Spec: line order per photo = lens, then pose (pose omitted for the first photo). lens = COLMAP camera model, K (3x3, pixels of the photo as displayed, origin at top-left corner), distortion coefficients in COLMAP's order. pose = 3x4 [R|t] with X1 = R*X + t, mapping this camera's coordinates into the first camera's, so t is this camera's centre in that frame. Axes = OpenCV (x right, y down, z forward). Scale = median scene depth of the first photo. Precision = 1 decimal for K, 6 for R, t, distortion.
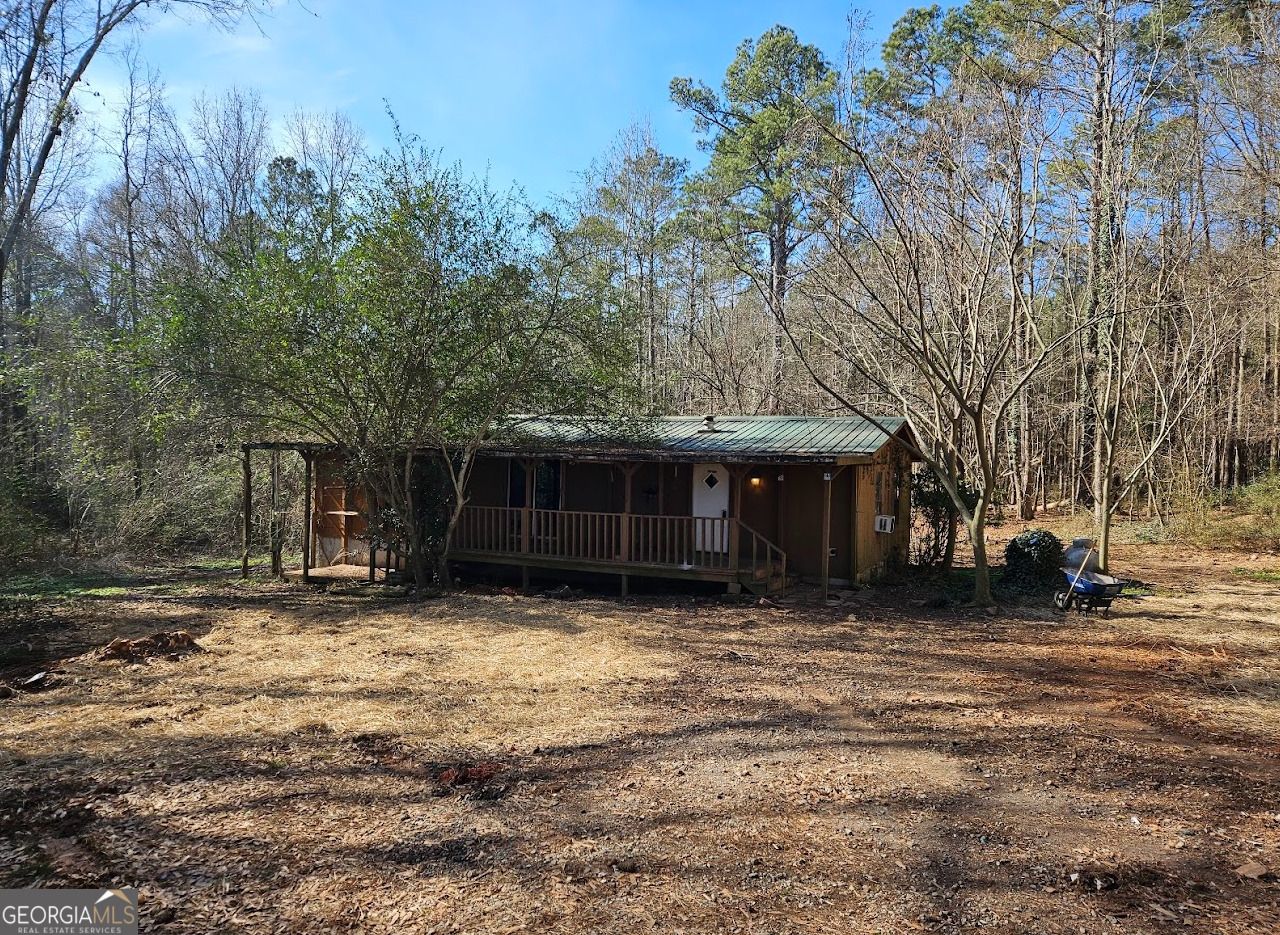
lens RADIAL K [[1006.4, 0, 674.6], [0, 1006.4, 470.6], [0, 0, 1]] dist [0.084994, 0.000323]
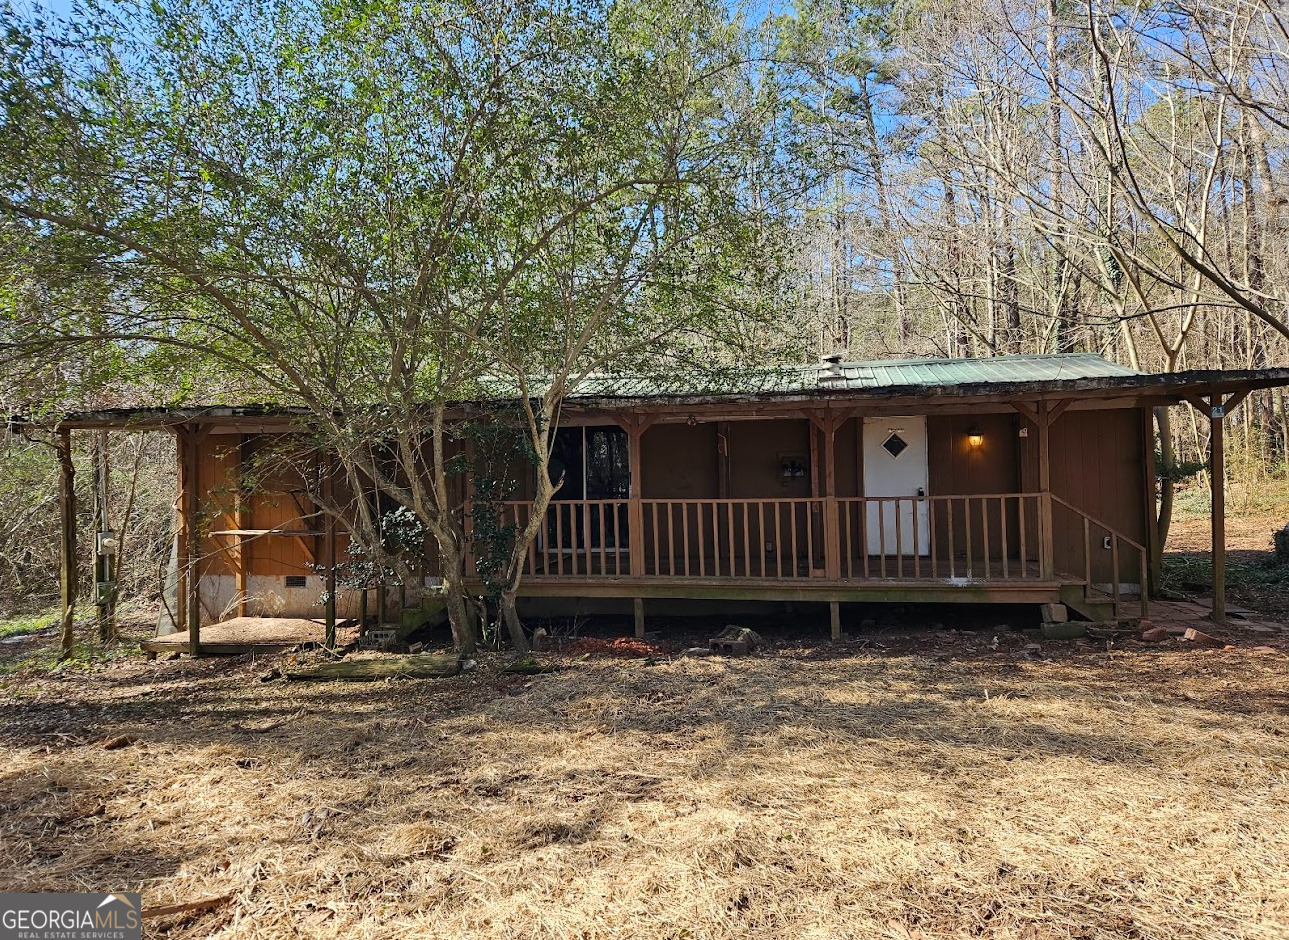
lens RADIAL K [[917.0, 0, 644.5], [0, 917.0, 470.0], [0, 0, 1]] dist [0.075335, 0.000489]
pose [[0.971710, -0.041615, 0.232481, -0.266099], [0.045730, 0.998878, -0.012336, 0.027577], [-0.231707, 0.022619, 0.972523, 0.483505]]
